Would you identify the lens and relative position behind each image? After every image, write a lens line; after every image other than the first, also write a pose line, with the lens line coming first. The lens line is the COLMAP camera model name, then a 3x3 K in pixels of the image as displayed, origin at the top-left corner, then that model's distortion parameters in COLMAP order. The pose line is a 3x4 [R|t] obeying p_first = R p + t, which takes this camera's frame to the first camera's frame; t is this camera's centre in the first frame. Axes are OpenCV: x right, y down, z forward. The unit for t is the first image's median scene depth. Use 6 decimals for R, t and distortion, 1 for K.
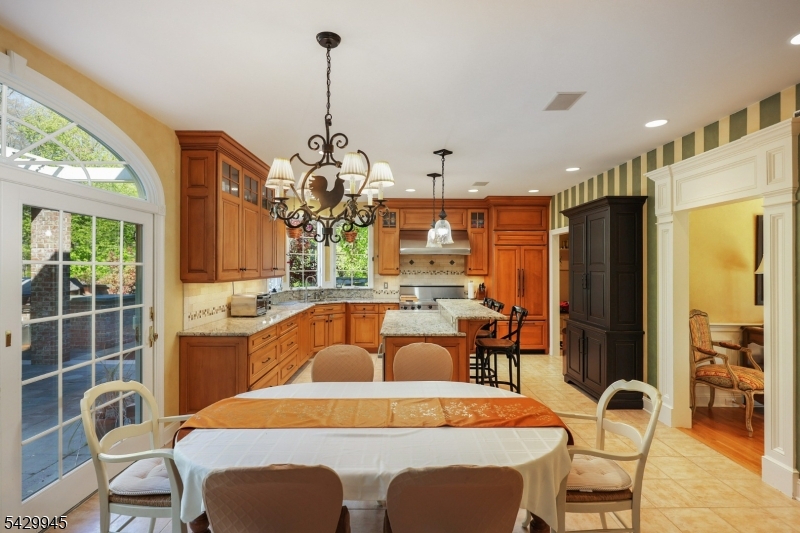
lens RADIAL K [[382.2, 0, 400.2], [0, 382.2, 267.7], [0, 0, 1]] dist [-0.004107, -0.000311]
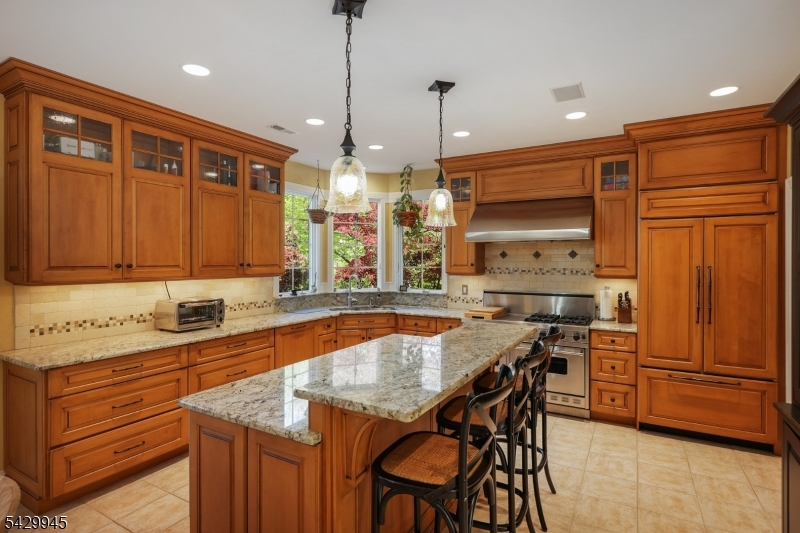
lens RADIAL K [[403.0, 0, 402.3], [0, 403.0, 262.7], [0, 0, 1]] dist [0.000563, -0.000008]
pose [[0.866050, -0.000798, -0.499956, 0.239334], [0.000692, 1.000000, -0.000396, -0.000686], [0.499956, -0.000003, 0.866051, 0.369764]]
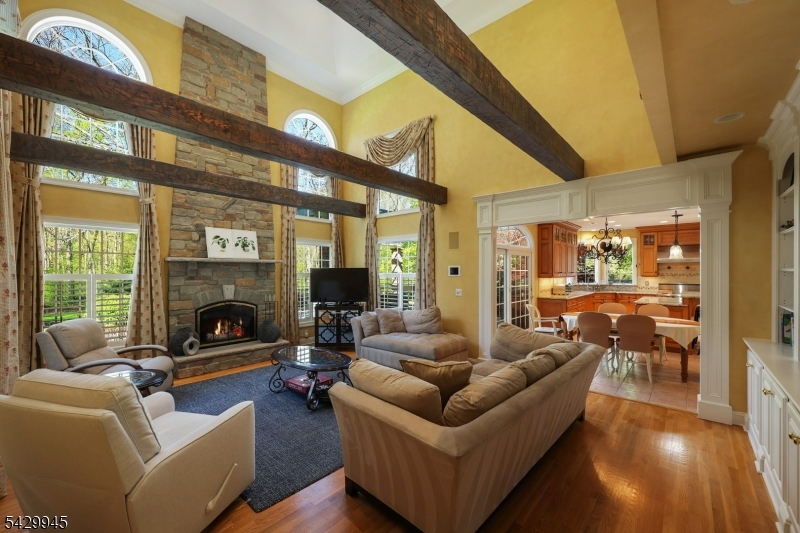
lens RADIAL K [[322.1, 0, 402.8], [0, 322.1, 273.2], [0, 0, 1]] dist [-0.002900, -0.000069]
pose [[0.745189, -0.003543, -0.666844, 0.098130], [0.003503, 0.999993, -0.001398, 0.005053], [0.666844, -0.001294, 0.745196, -0.627323]]
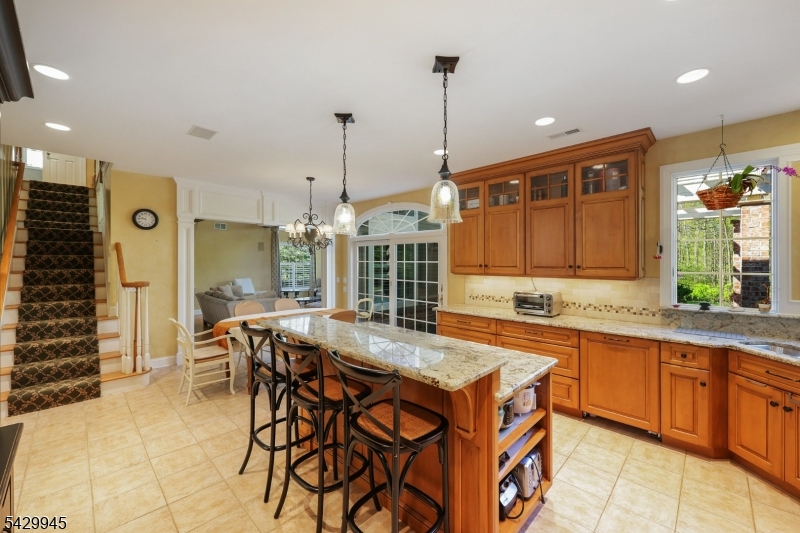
lens RADIAL K [[322.1, 0, 404.7], [0, 322.1, 263.4], [0, 0, 1]] dist [-0.002900, -0.000069]
pose [[-0.691530, 0.007580, -0.722308, 0.297065], [0.000361, 0.999948, 0.010149, -0.008669], [0.722348, 0.006757, -0.691497, 0.913708]]
